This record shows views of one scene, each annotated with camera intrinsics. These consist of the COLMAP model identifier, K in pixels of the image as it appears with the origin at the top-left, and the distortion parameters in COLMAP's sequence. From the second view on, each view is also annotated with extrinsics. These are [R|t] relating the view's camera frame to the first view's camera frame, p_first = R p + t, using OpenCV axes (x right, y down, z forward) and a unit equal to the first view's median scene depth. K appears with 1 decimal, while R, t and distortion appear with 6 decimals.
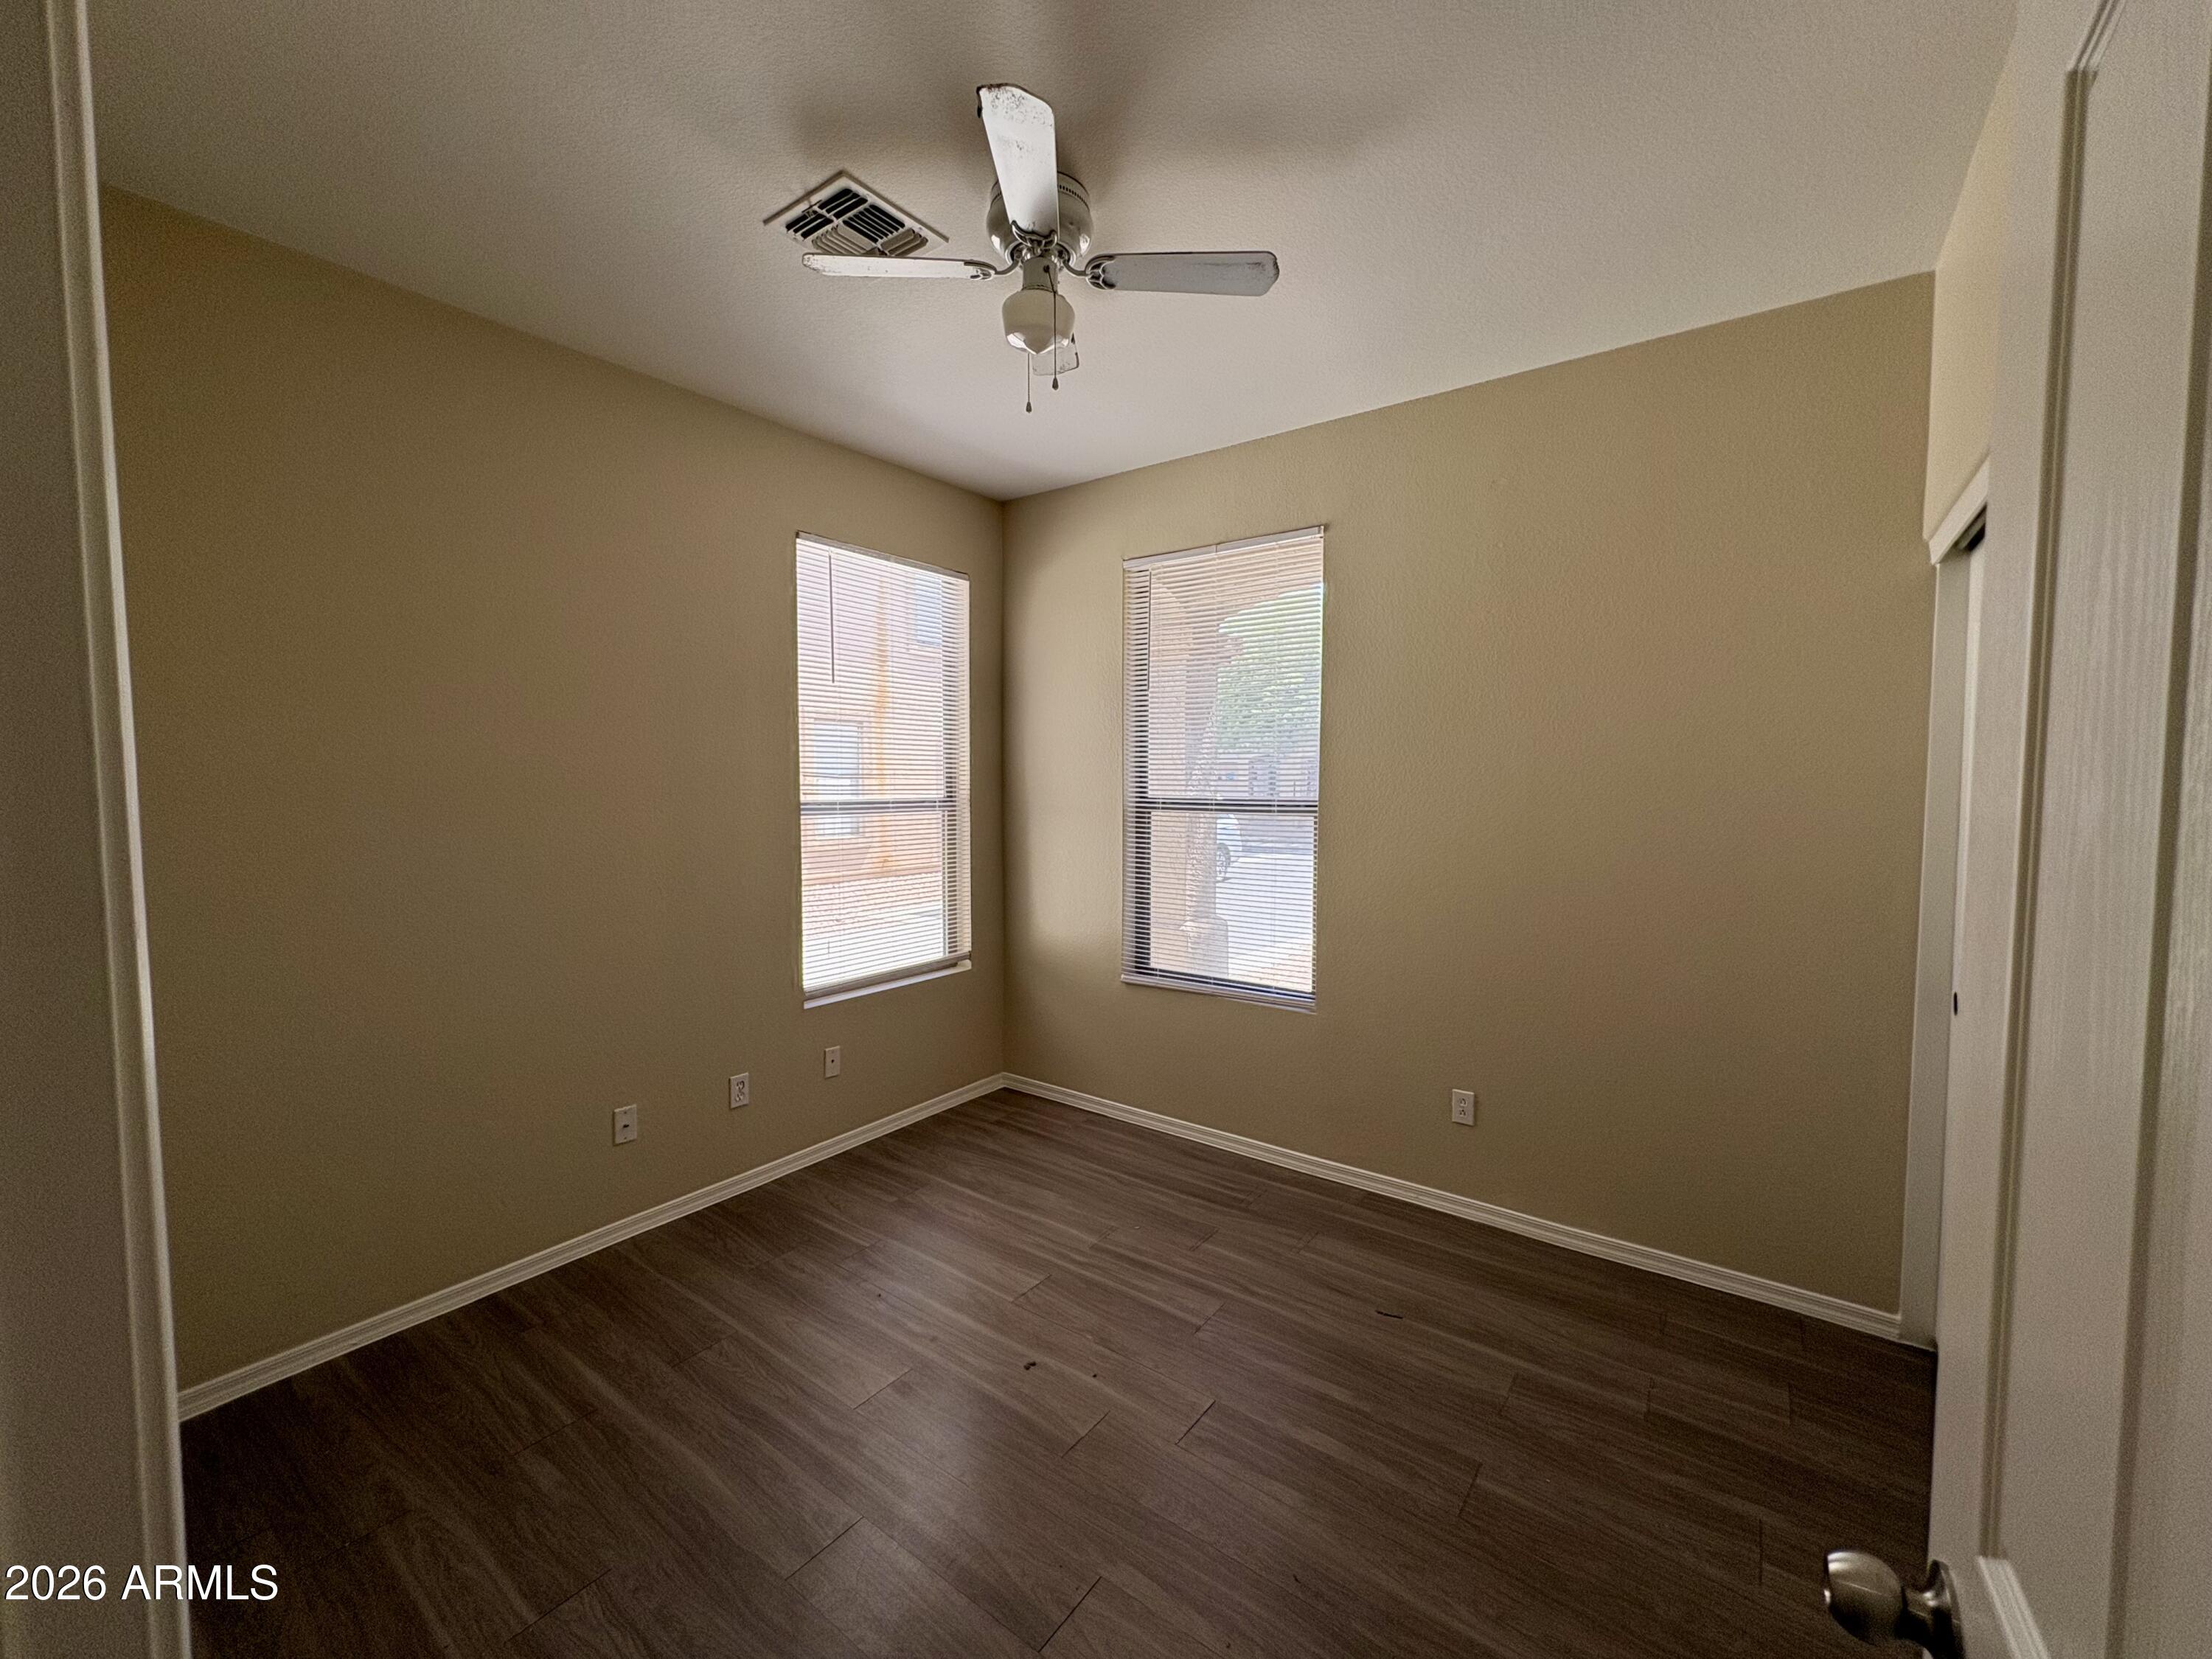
lens RADIAL K [[883.3, 0, 1109.6], [0, 883.3, 825.8], [0, 0, 1]] dist [0.000988, 0.000741]
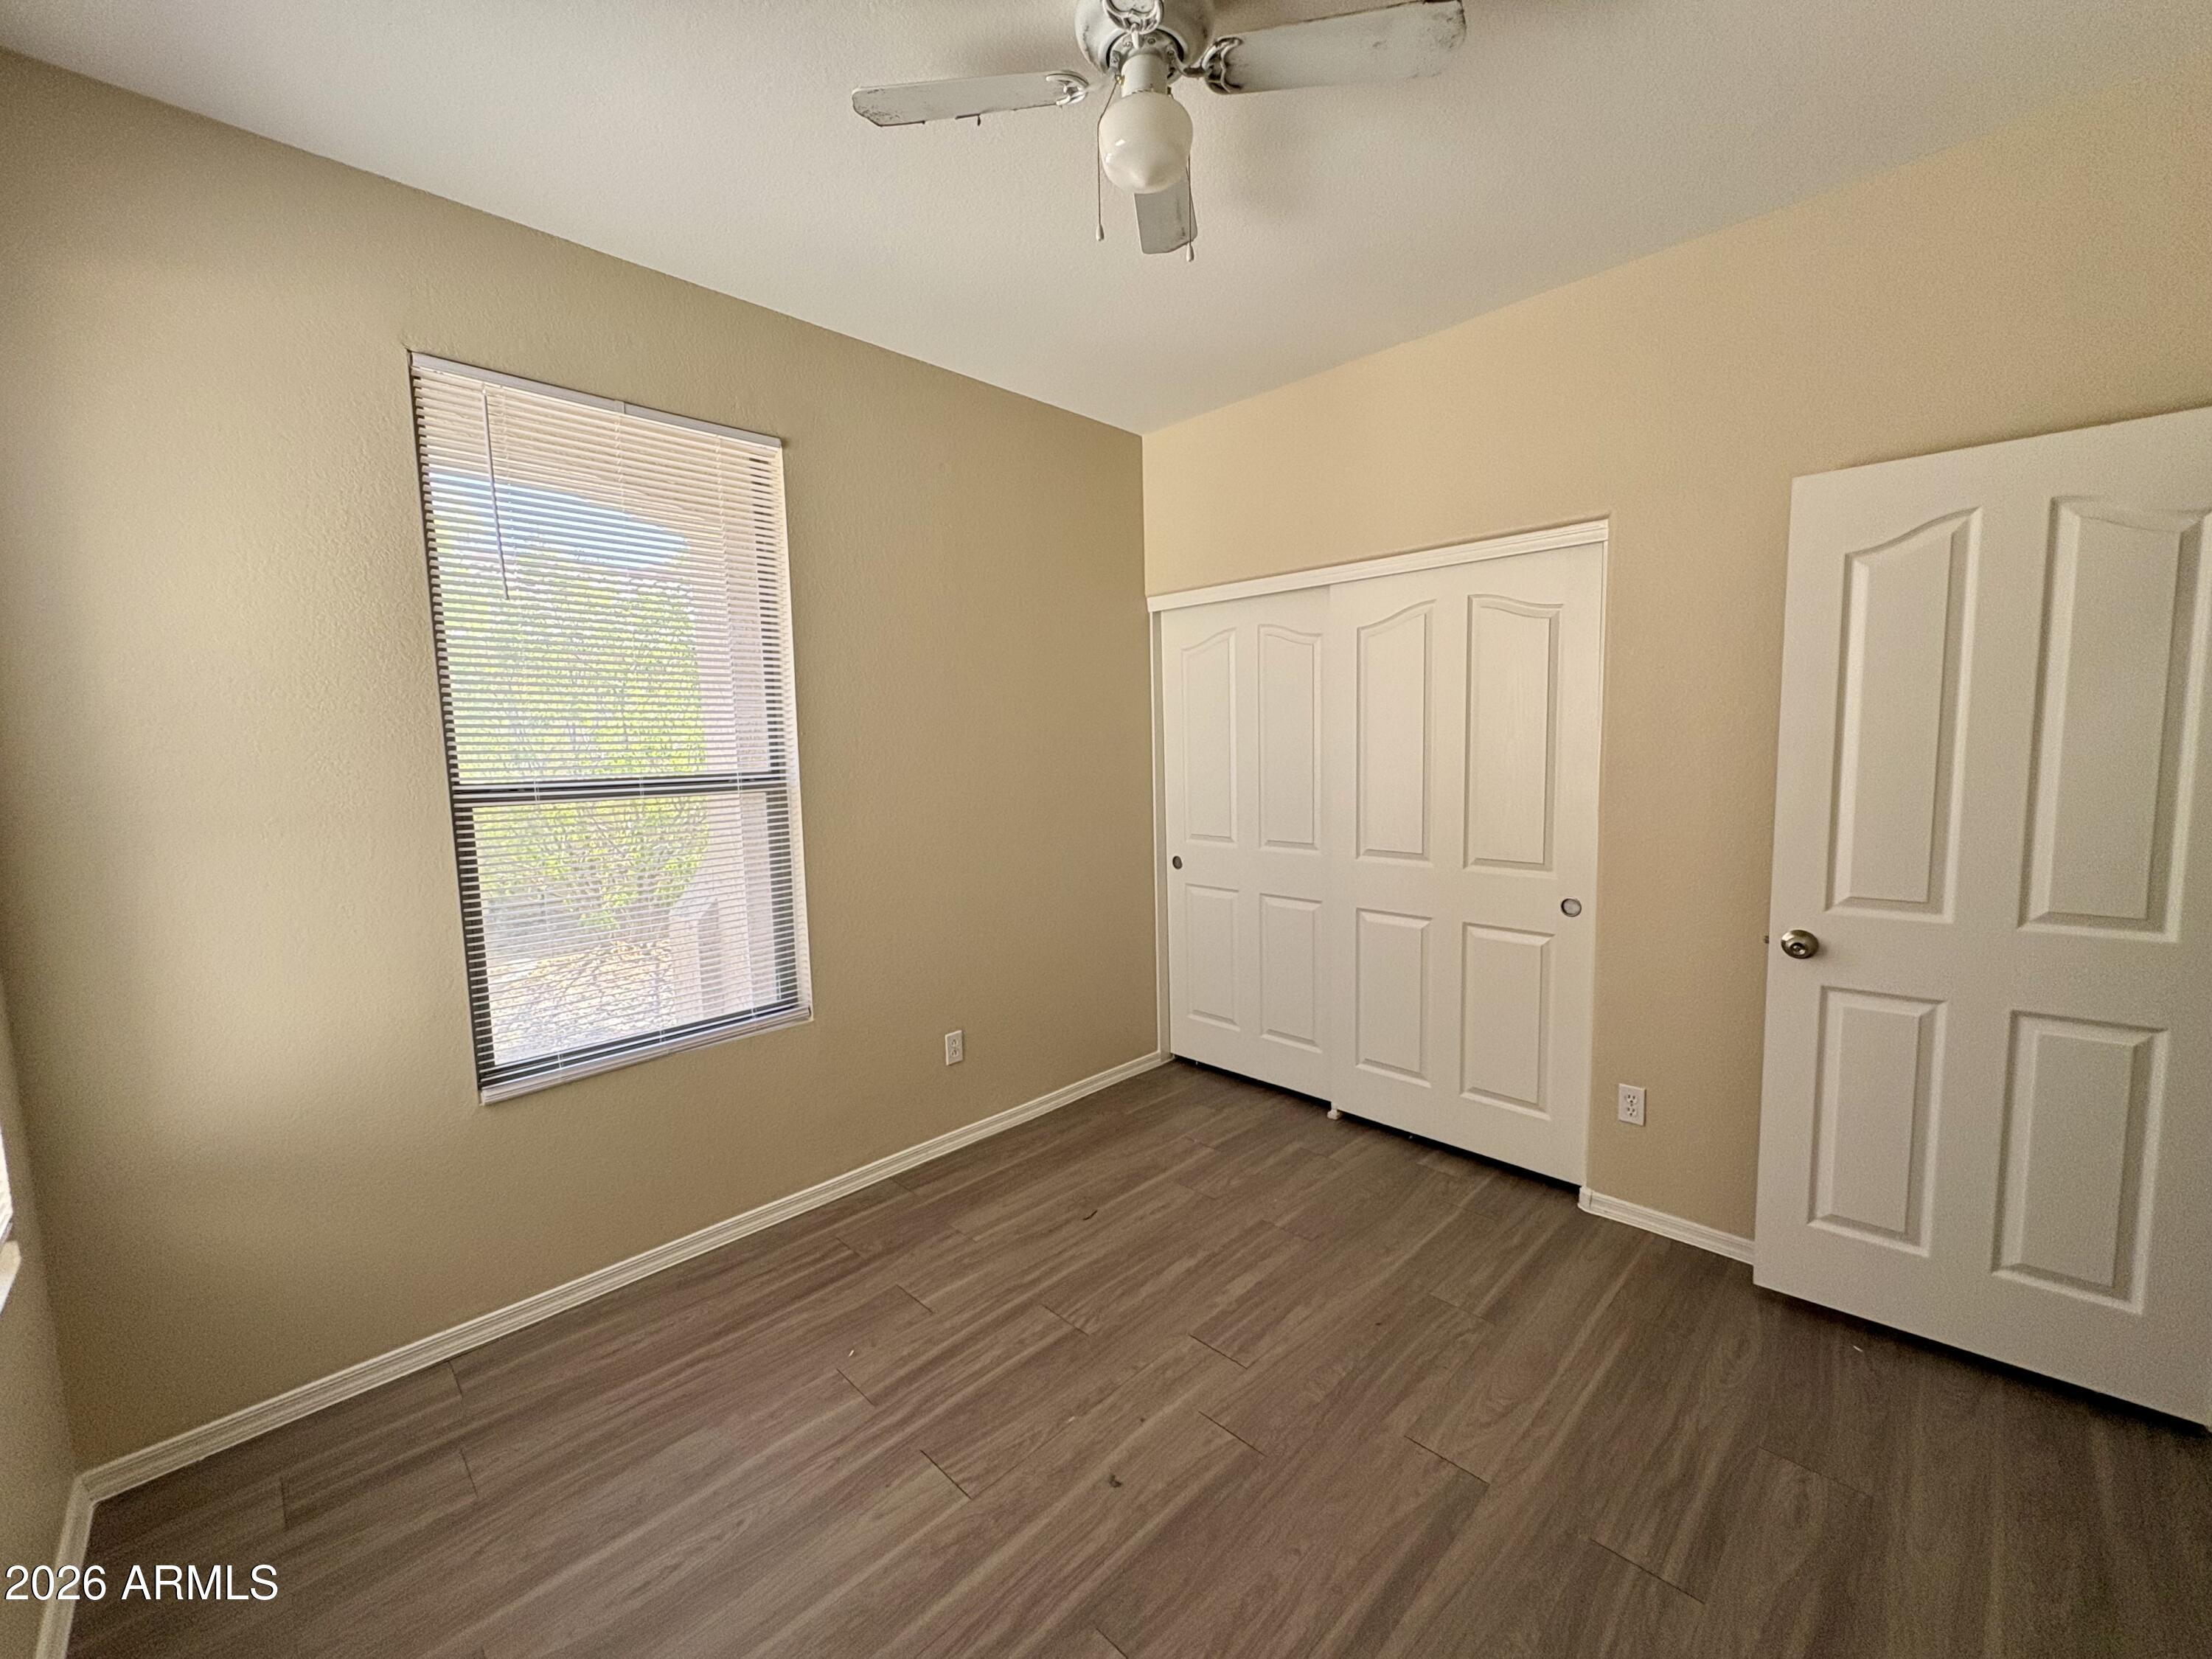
lens RADIAL K [[883.3, 0, 1109.0], [0, 883.3, 828.9], [0, 0, 1]] dist [0.000988, 0.000741]
pose [[0.148485, -0.104117, 0.983418, -0.578098], [0.075940, 0.992706, 0.093634, -0.031553], [-0.985995, 0.060777, 0.155309, 0.603752]]
